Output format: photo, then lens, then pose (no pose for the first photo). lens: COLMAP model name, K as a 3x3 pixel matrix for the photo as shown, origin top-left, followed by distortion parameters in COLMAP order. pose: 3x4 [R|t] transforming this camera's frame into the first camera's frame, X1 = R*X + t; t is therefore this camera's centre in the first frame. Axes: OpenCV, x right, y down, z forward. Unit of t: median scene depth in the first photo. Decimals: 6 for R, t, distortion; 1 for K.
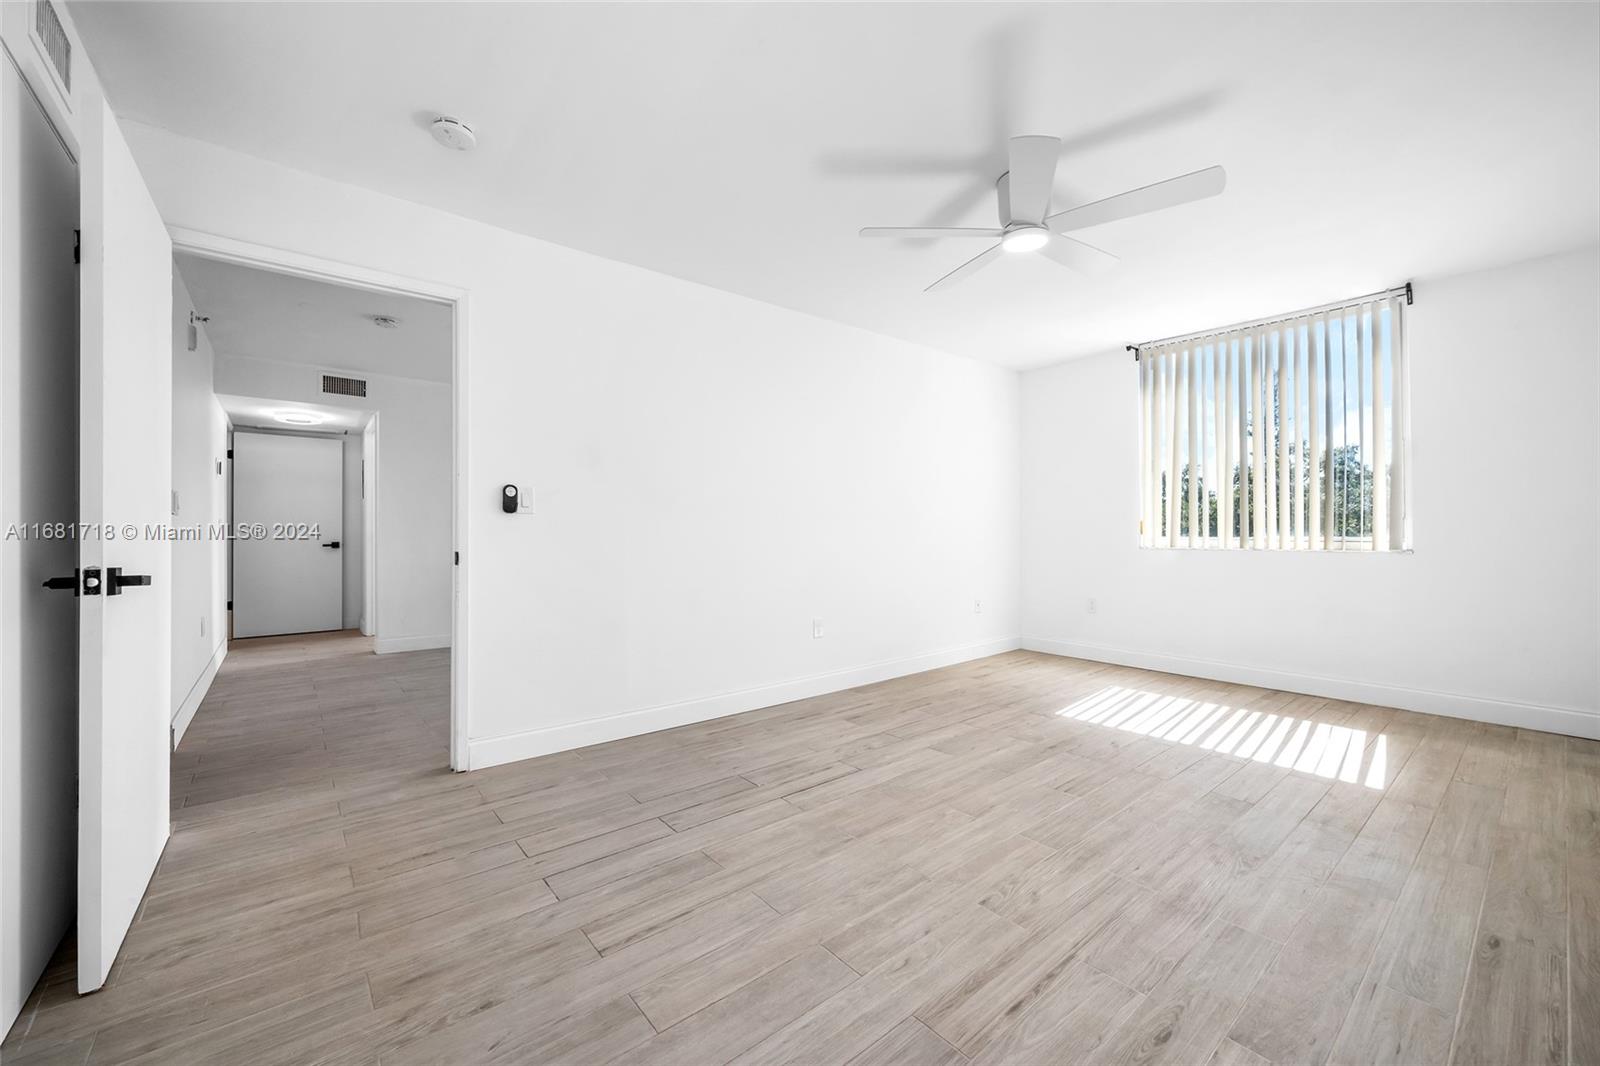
lens RADIAL K [[623.0, 0, 806.7], [0, 623.0, 533.2], [0, 0, 1]] dist [-0.001884, 0.000186]
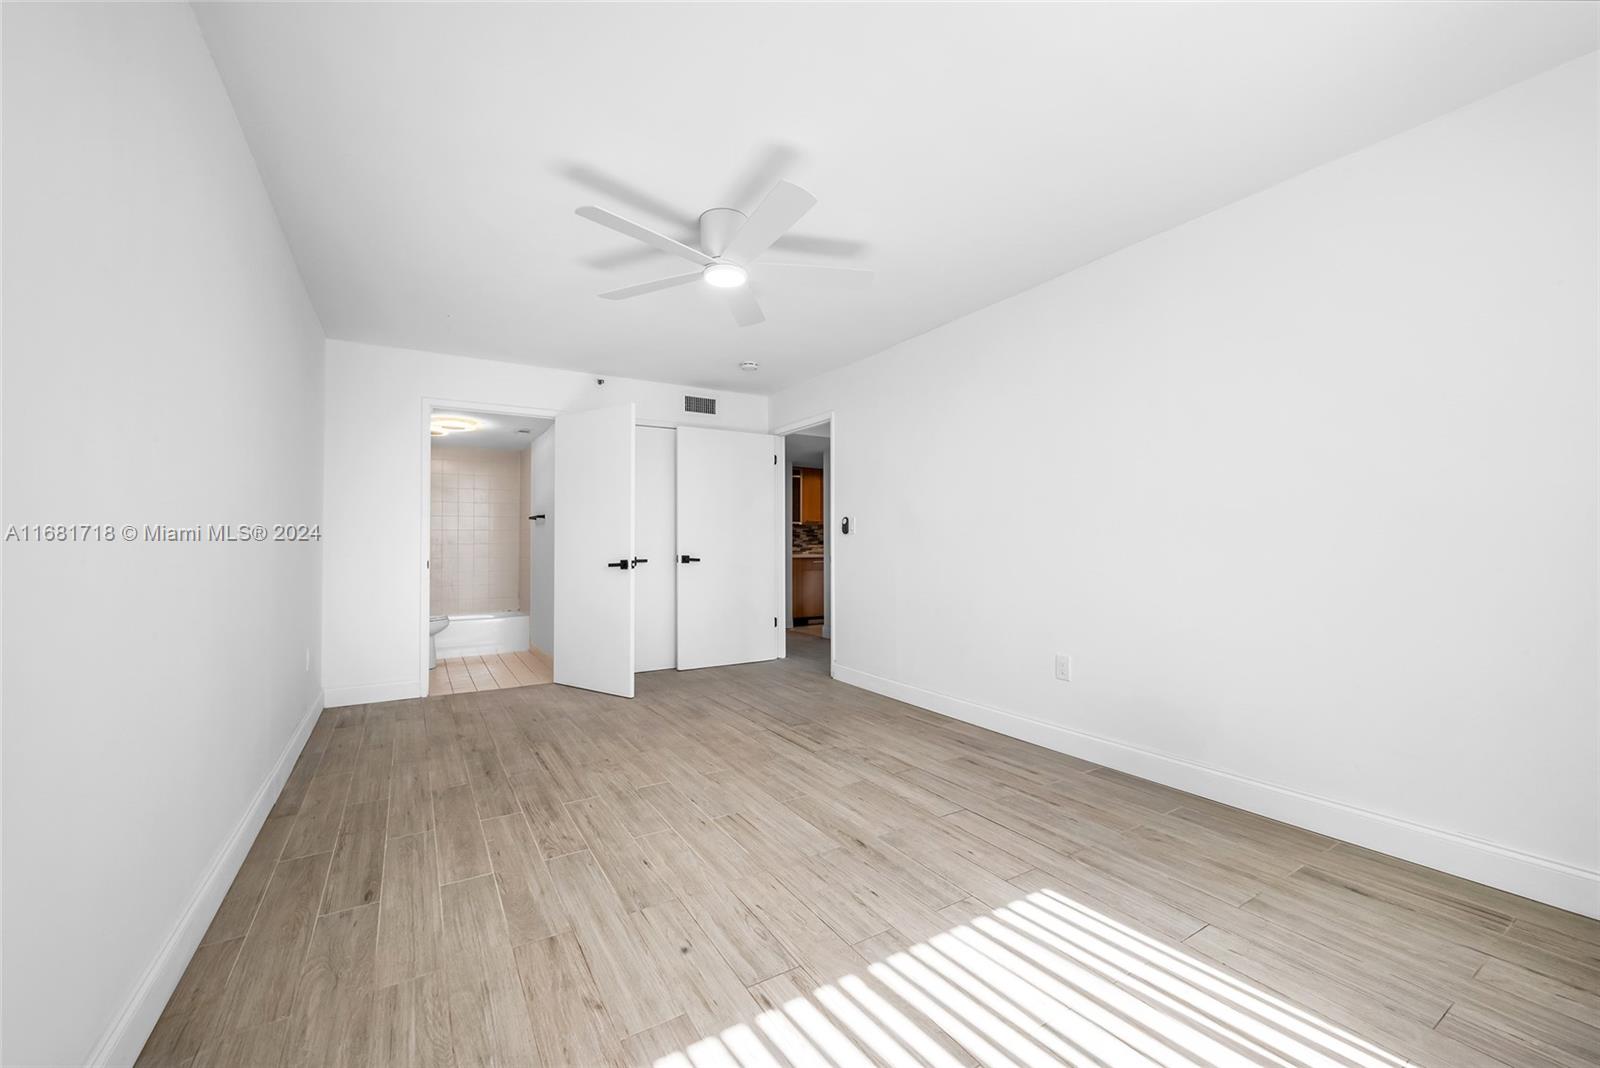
lens RADIAL K [[634.1, 0, 795.1], [0, 634.1, 533.9], [0, 0, 1]] dist [0.000273, 0.000104]
pose [[-0.143862, -0.013894, -0.989500, 1.453438], [0.001178, 0.999898, -0.014212, -0.009041], [0.989597, -0.003210, -0.143831, 1.311324]]
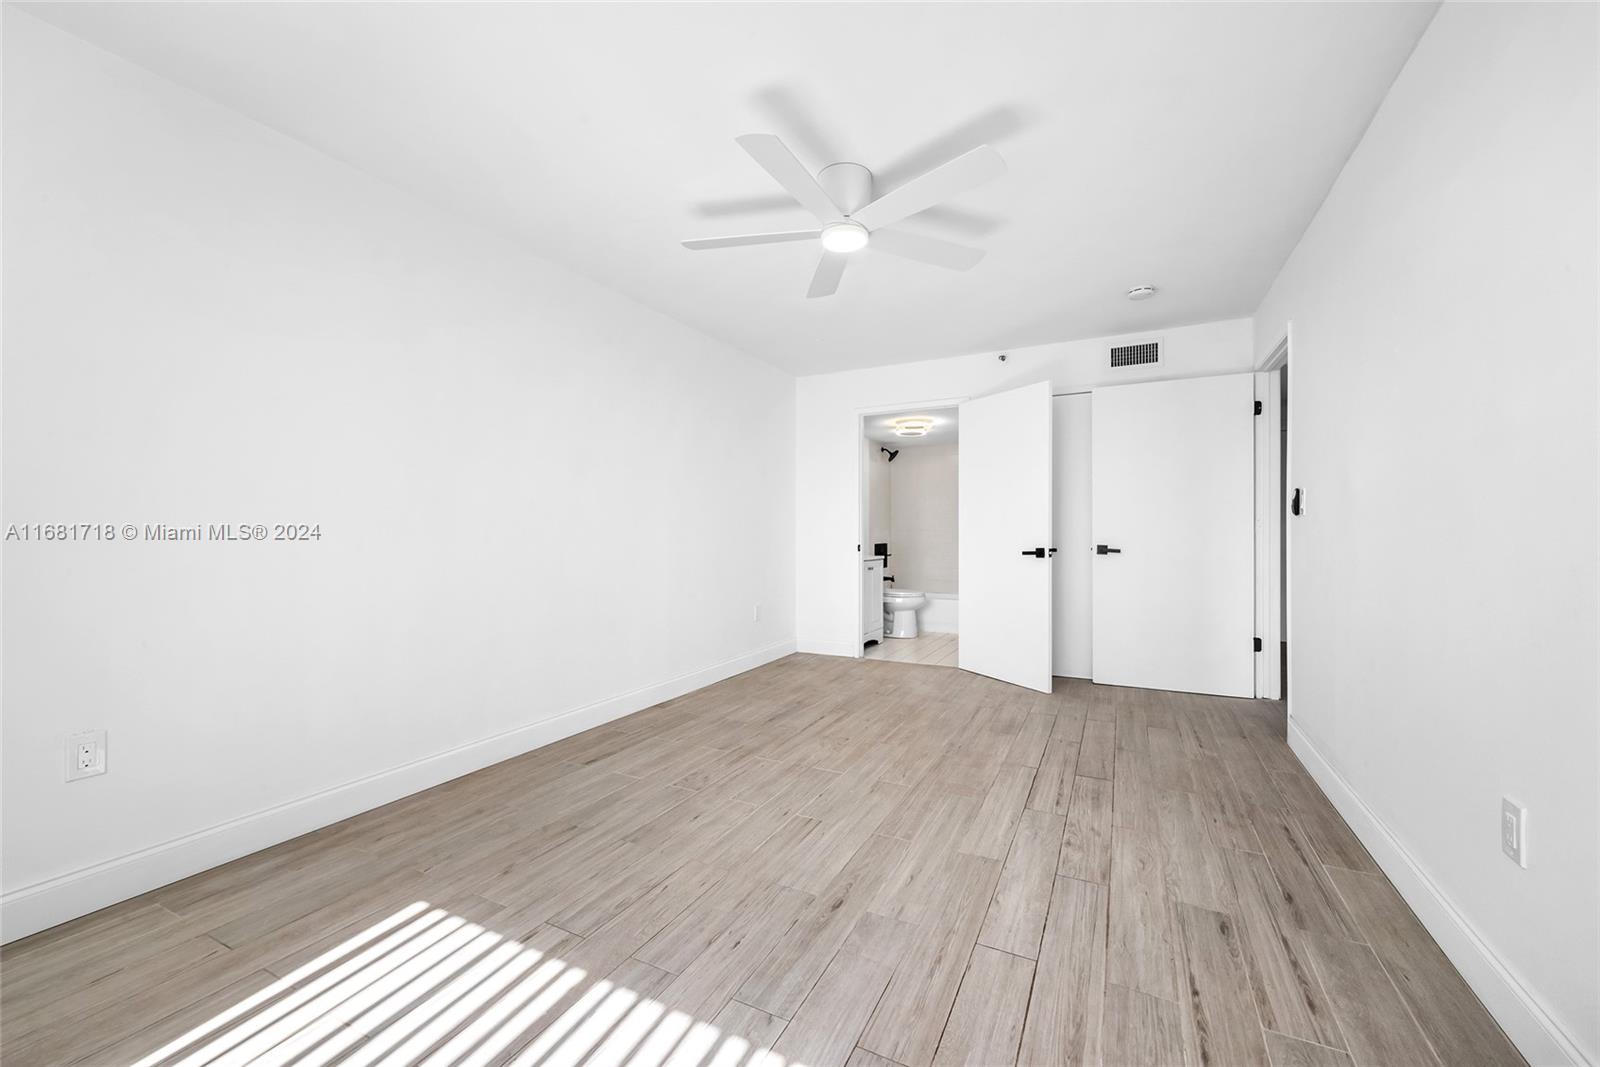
lens RADIAL K [[634.1, 0, 795.1], [0, 634.1, 533.4], [0, 0, 1]] dist [0.000273, 0.000104]
pose [[-0.921371, 0.005342, -0.388648, 0.843089], [0.002784, 0.999971, 0.007145, -0.016276], [0.388675, 0.005501, -0.921358, 1.952153]]
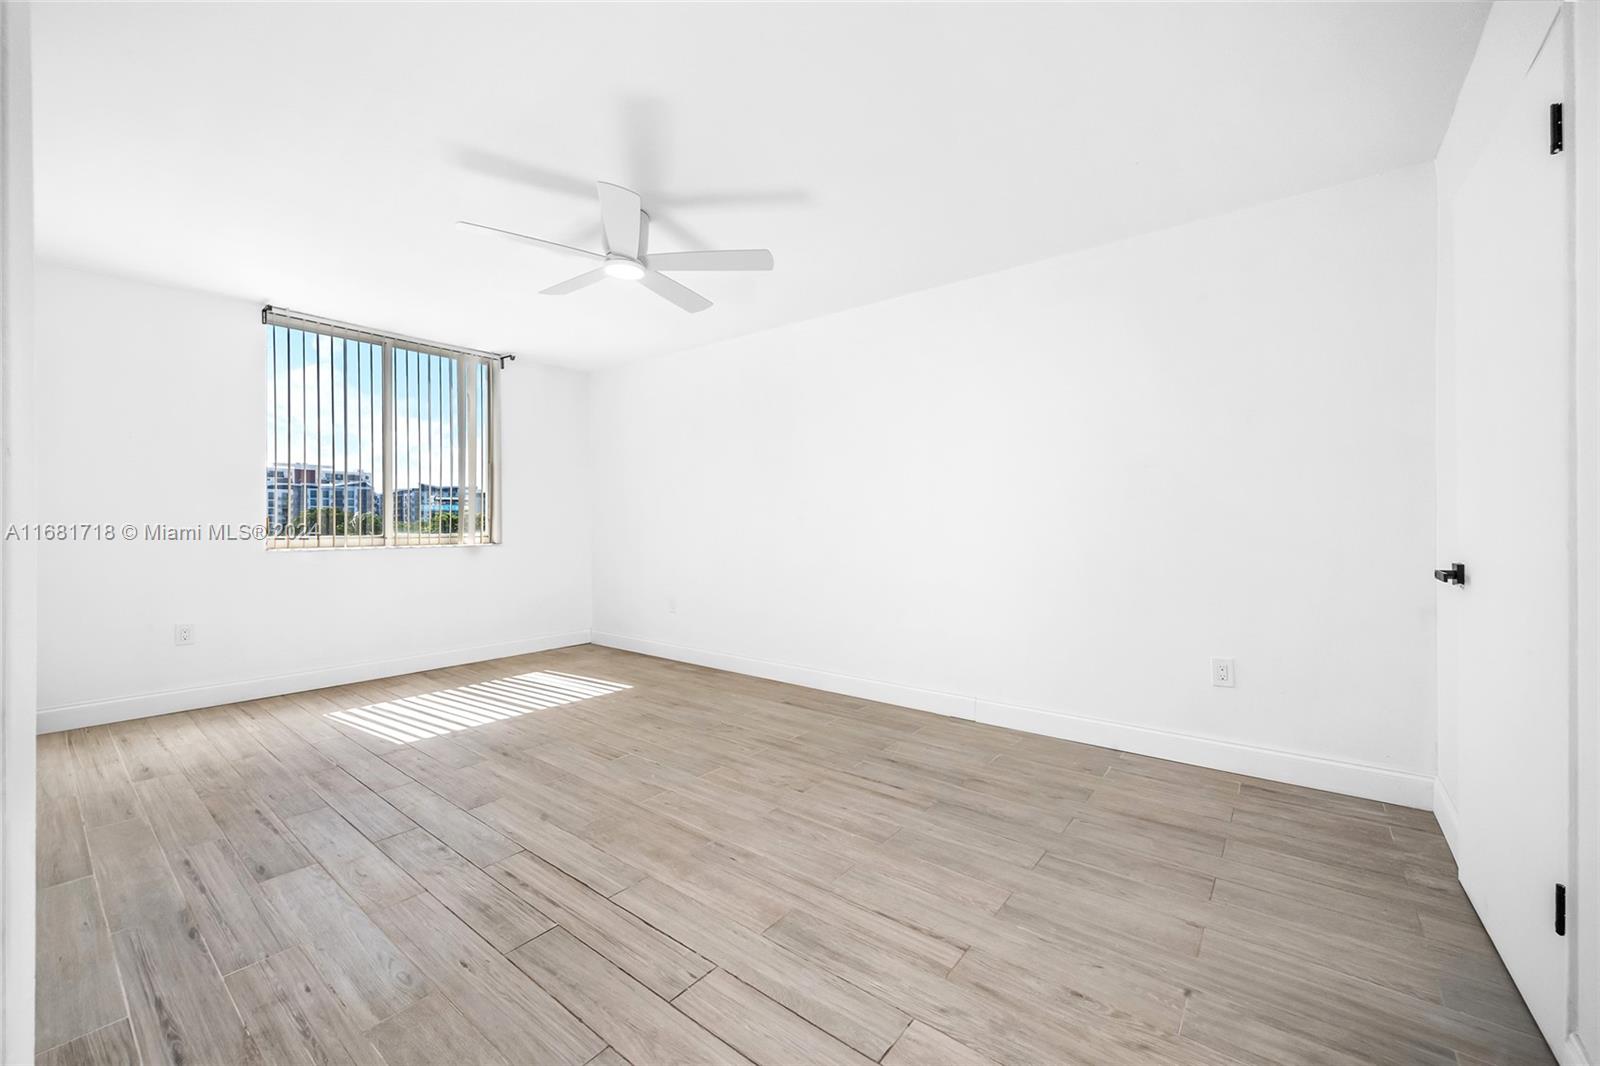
lens RADIAL K [[634.1, 0, 795.1], [0, 634.1, 532.9], [0, 0, 1]] dist [0.000273, 0.000104]
pose [[-0.198345, -0.009215, 0.980089, -0.831529], [0.005633, 0.999929, 0.010541, -0.008969], [-0.980116, 0.007612, -0.198279, 0.956009]]
